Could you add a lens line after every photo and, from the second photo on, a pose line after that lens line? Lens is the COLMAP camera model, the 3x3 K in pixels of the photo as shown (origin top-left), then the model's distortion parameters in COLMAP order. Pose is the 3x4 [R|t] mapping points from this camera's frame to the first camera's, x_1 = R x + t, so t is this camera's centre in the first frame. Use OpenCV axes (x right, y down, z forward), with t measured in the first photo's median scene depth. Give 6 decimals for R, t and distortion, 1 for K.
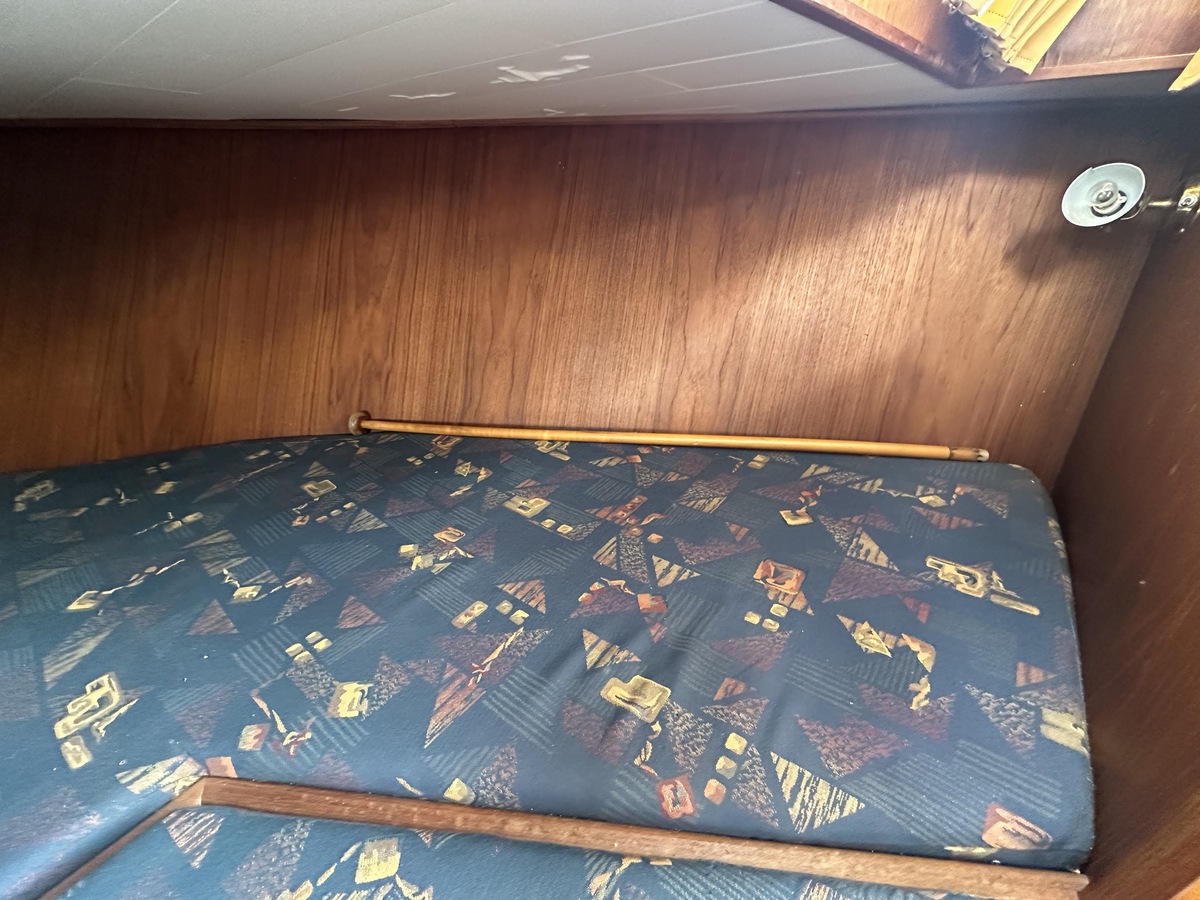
lens RADIAL K [[477.6, 0, 599.9], [0, 477.6, 450.8], [0, 0, 1]] dist [-0.004205, 0.000881]
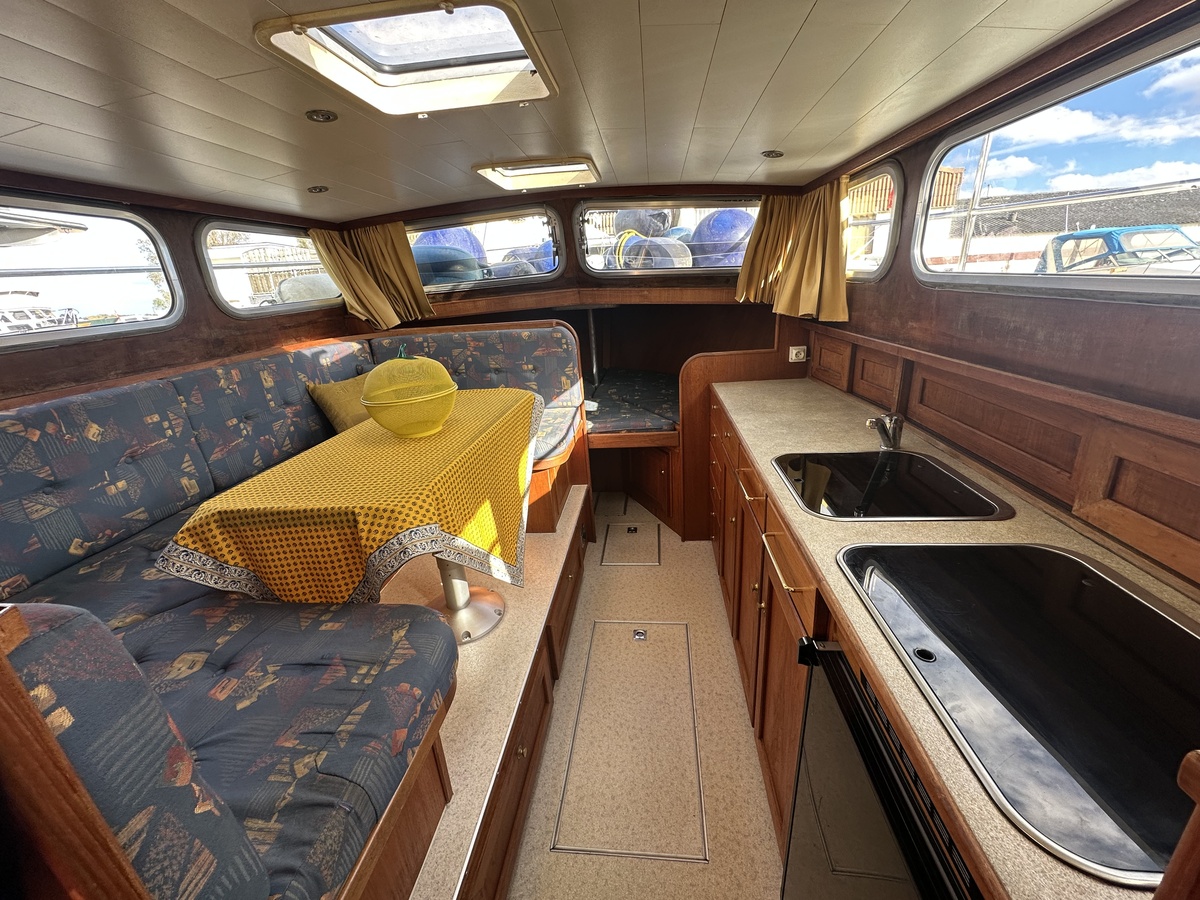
lens RADIAL K [[477.6, 0, 601.1], [0, 477.6, 451.8], [0, 0, 1]] dist [-0.004205, 0.000881]
pose [[0.533550, 0.308023, -0.787684, 3.535771], [-0.382637, 0.918473, 0.099983, 0.597442], [0.754264, 0.248051, 0.607912, -2.396809]]
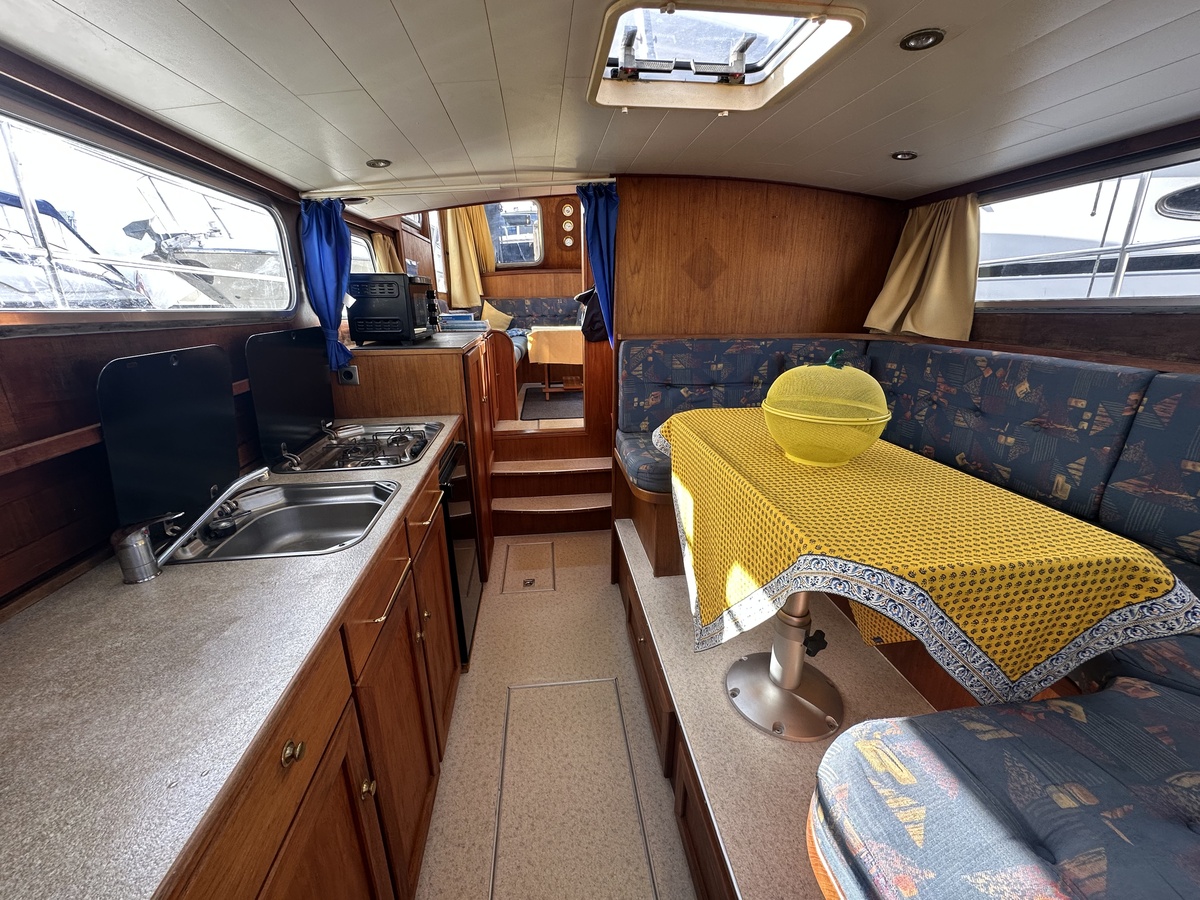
lens RADIAL K [[477.6, 0, 601.5], [0, 477.6, 453.5], [0, 0, 1]] dist [-0.004205, 0.000881]
pose [[-0.708624, -0.158119, 0.687641, 0.483177], [0.384312, 0.730827, 0.564089, -0.299239], [-0.591740, 0.663996, -0.457114, -0.333000]]
